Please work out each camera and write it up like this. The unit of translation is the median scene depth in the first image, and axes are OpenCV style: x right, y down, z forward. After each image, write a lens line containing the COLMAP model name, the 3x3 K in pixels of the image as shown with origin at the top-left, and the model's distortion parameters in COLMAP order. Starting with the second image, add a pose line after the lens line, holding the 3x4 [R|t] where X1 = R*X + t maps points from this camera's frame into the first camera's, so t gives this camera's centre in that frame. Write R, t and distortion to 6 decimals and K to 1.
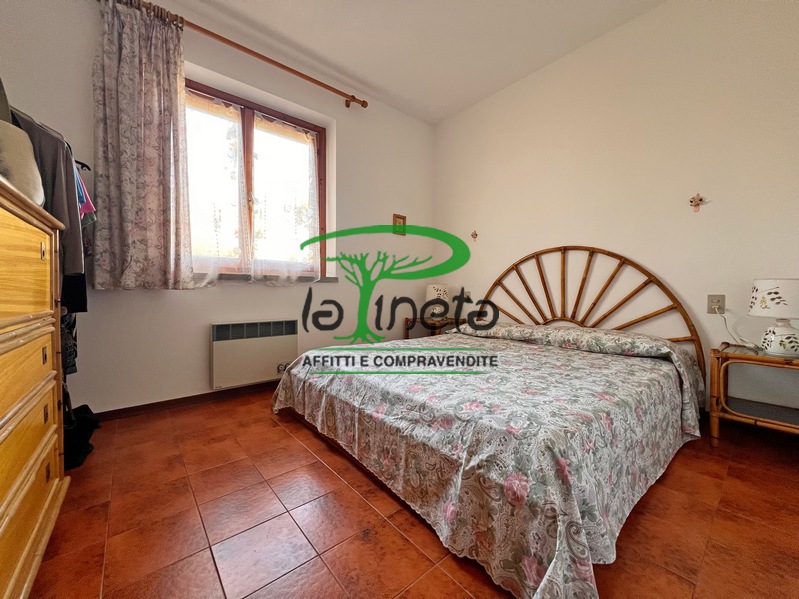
lens RADIAL K [[321.5, 0, 395.9], [0, 321.5, 298.9], [0, 0, 1]] dist [-0.003831, 0.000907]
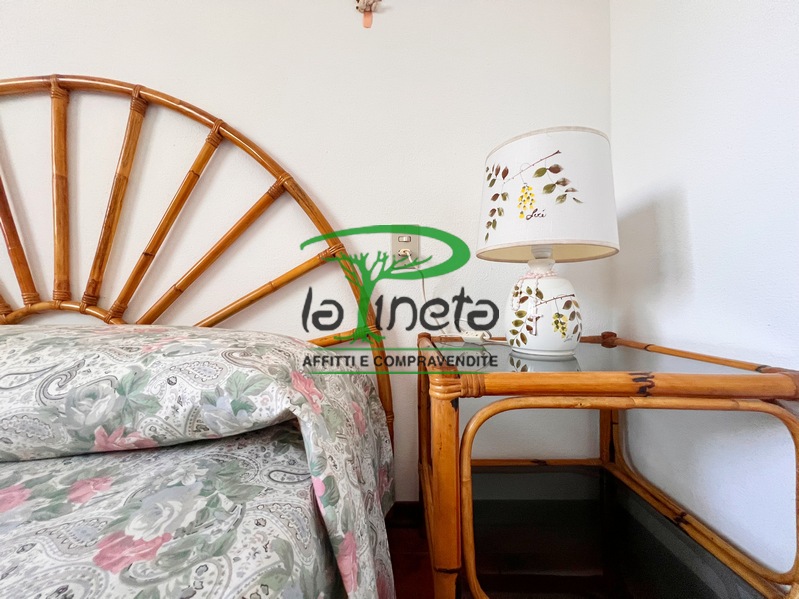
lens RADIAL K [[323.0, 0, 399.5], [0, 323.0, 293.2], [0, 0, 1]] dist [-0.004106, 0.000764]
pose [[0.643265, 0.004267, 0.765632, 0.710029], [0.026585, 0.999257, -0.027905, 0.097988], [-0.765182, 0.038305, 0.642673, 0.782755]]
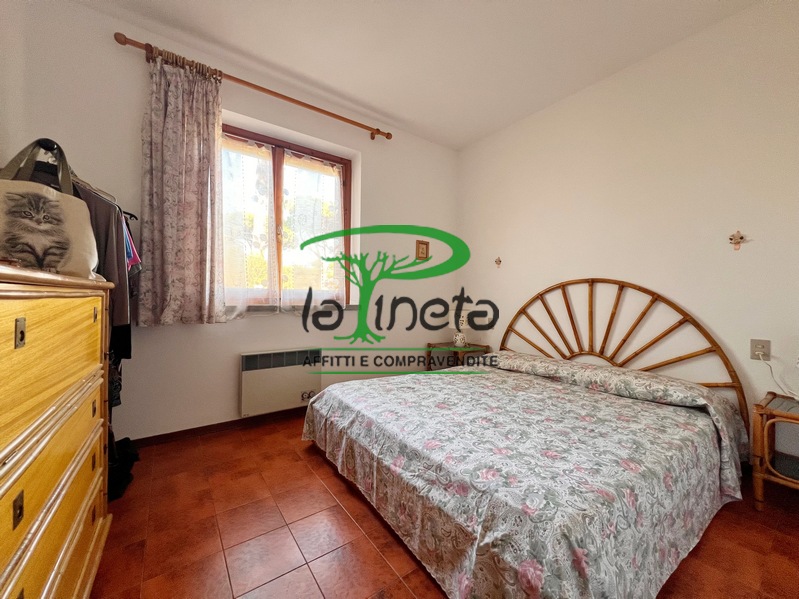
lens RADIAL K [[321.5, 0, 395.2], [0, 321.5, 299.2], [0, 0, 1]] dist [-0.003831, 0.000907]
pose [[0.996872, 0.009226, -0.078496, 0.012491], [-0.010944, 0.999709, -0.021492, -0.106244], [0.078275, 0.022284, 0.996683, -0.016480]]
